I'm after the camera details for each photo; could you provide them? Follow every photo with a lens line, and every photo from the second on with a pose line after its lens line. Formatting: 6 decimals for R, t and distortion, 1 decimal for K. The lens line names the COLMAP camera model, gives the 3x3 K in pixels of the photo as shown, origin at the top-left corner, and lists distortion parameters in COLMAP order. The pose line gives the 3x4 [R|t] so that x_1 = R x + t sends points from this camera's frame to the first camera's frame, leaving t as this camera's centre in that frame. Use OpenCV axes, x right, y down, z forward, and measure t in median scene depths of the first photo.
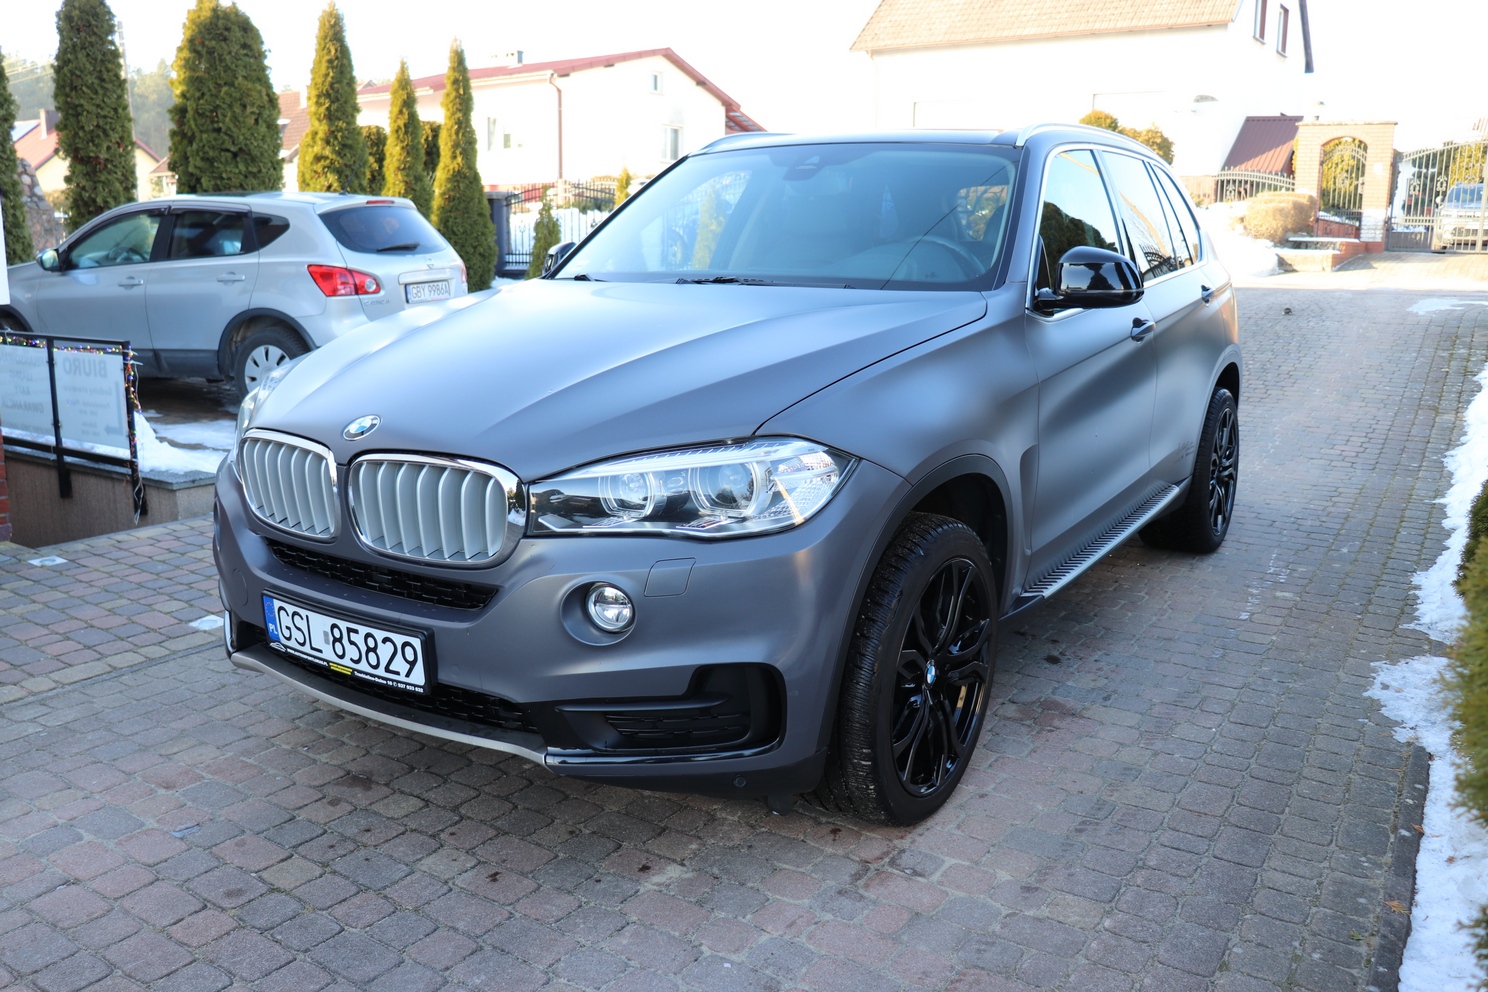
lens RADIAL K [[1236.7, 0, 715.7], [0, 1236.7, 502.7], [0, 0, 1]] dist [-0.178918, 0.161905]
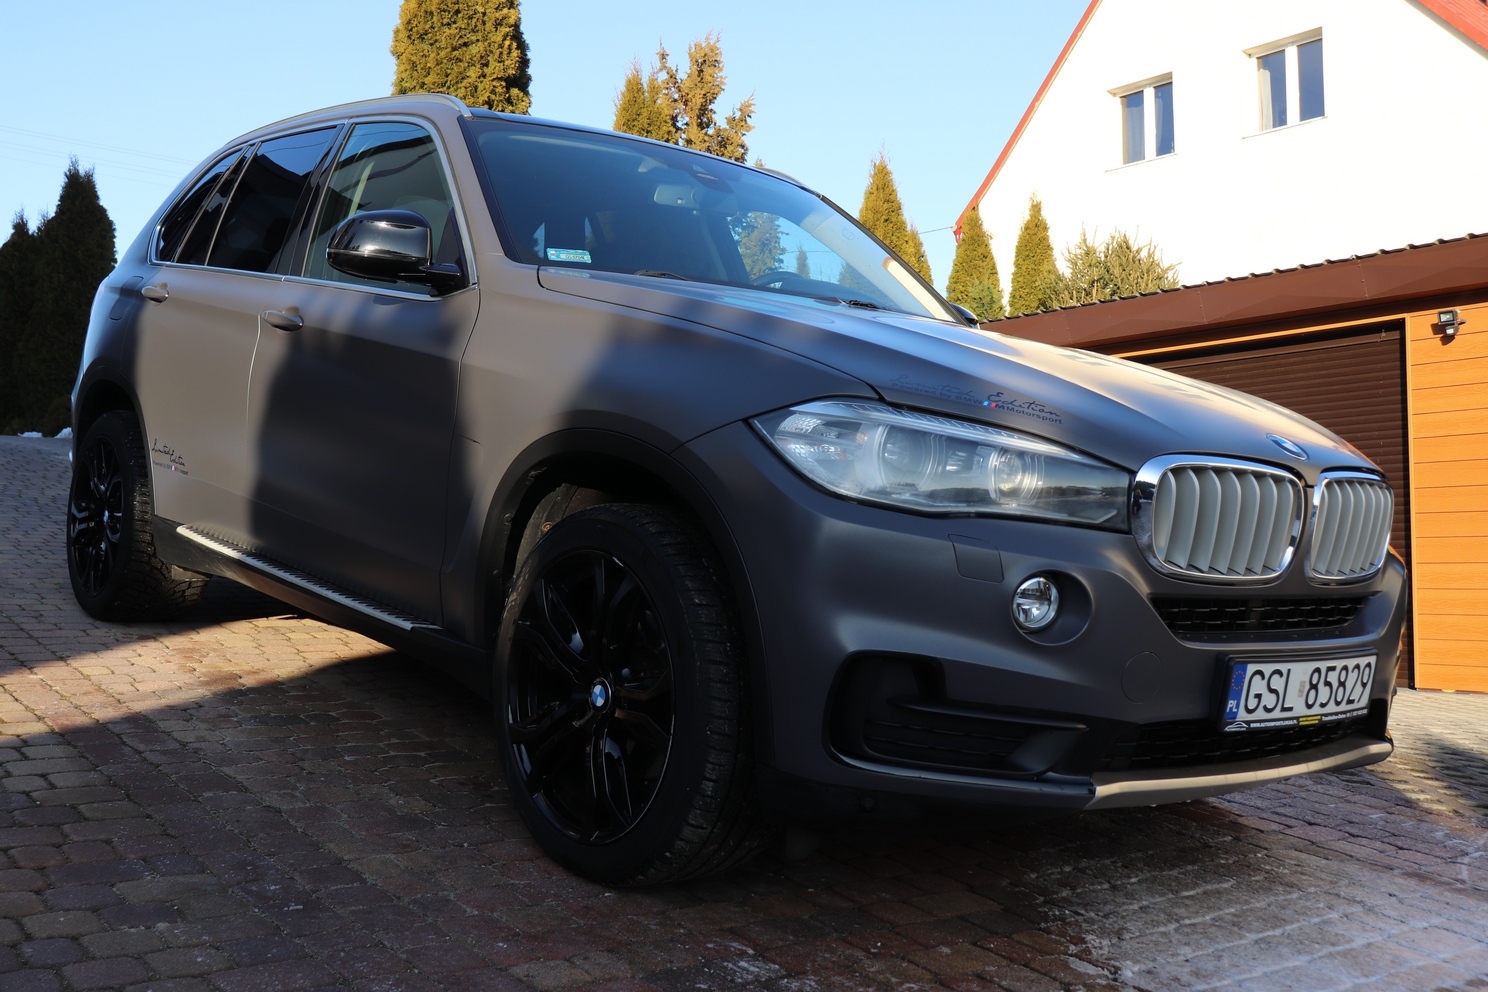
lens RADIAL K [[1516.2, 0, 734.1], [0, 1516.2, 493.3], [0, 0, 1]] dist [-0.042372, 0.000000]
pose [[0.278510, -0.027598, 0.960037, -1.506536], [0.106728, 0.994285, -0.002379, -0.069971], [-0.954485, 0.103126, 0.279864, 1.107395]]
